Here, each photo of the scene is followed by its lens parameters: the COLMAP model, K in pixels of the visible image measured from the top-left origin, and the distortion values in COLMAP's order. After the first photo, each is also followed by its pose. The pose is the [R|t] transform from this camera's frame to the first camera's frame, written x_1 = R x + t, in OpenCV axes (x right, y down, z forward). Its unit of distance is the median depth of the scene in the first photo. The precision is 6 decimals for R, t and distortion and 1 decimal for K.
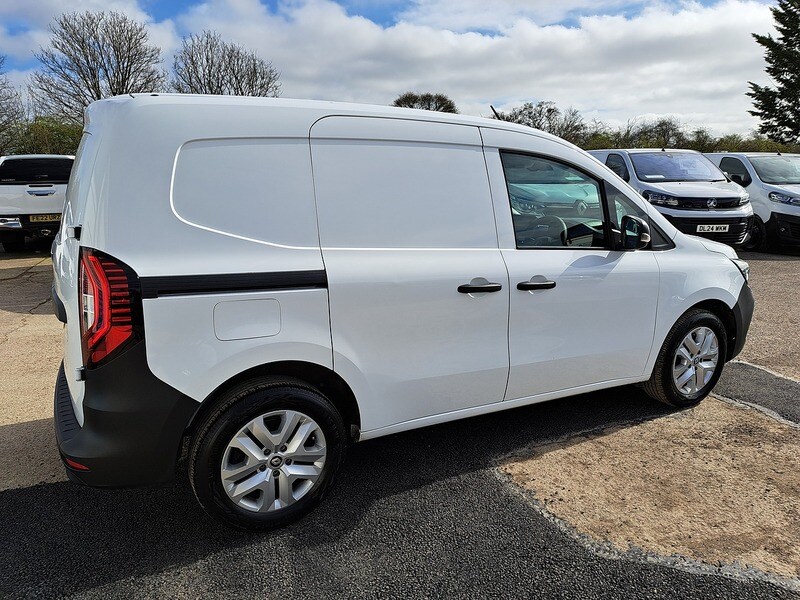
lens RADIAL K [[579.6, 0, 402.0], [0, 579.6, 298.9], [0, 0, 1]] dist [0.062038, -0.057554]
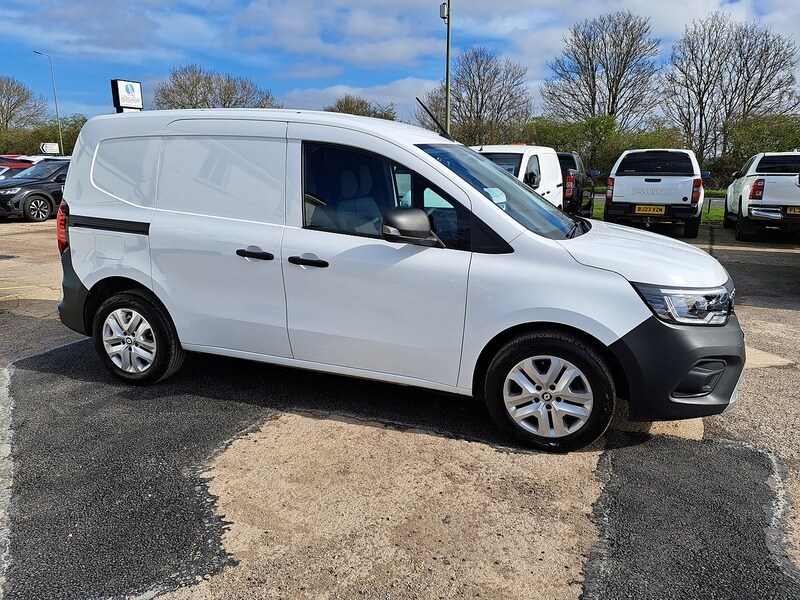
lens RADIAL K [[579.6, 0, 392.5], [0, 579.6, 292.9], [0, 0, 1]] dist [0.062038, -0.057554]
pose [[0.659832, 0.169548, -0.732035, 1.203528], [-0.168657, 0.982771, 0.075600, -0.078647], [0.732241, 0.073579, 0.677059, 0.373757]]
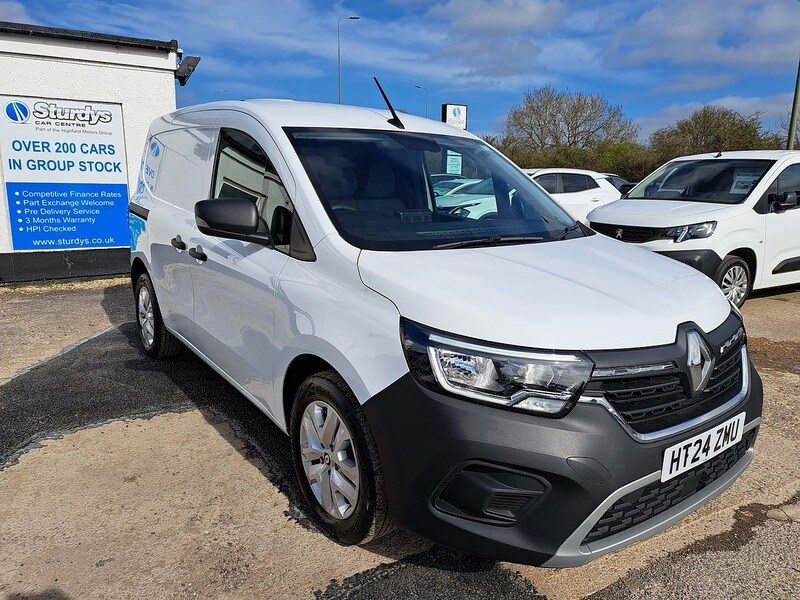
lens RADIAL K [[579.6, 0, 395.9], [0, 579.6, 299.3], [0, 0, 1]] dist [0.062038, -0.057554]
pose [[0.129631, 0.207722, -0.969560, 1.369002], [-0.235272, 0.956331, 0.173432, -0.221520], [0.963246, 0.205629, 0.172841, 1.214067]]
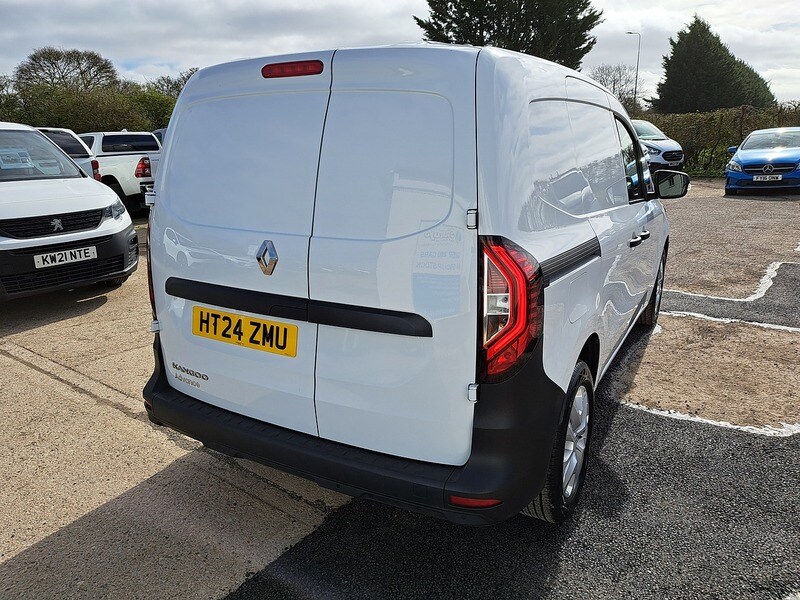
lens RADIAL K [[579.6, 0, 412.7], [0, 579.6, 296.5], [0, 0, 1]] dist [0.062038, -0.057554]
pose [[0.838613, -0.160462, 0.520558, -0.775327], [0.136771, 0.987042, 0.083919, -0.063381], [-0.527278, 0.000822, 0.849692, 0.275321]]
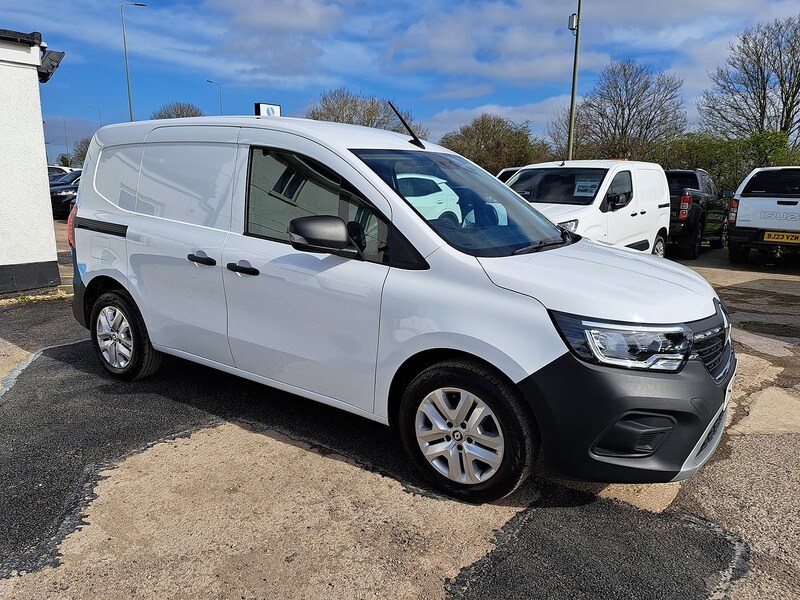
lens RADIAL K [[579.6, 0, 386.4], [0, 579.6, 302.2], [0, 0, 1]] dist [0.062038, -0.057554]
pose [[0.448075, 0.193066, -0.872900, 1.358169], [-0.211517, 0.971575, 0.106315, -0.139989], [0.868614, 0.136996, 0.476175, 0.741024]]
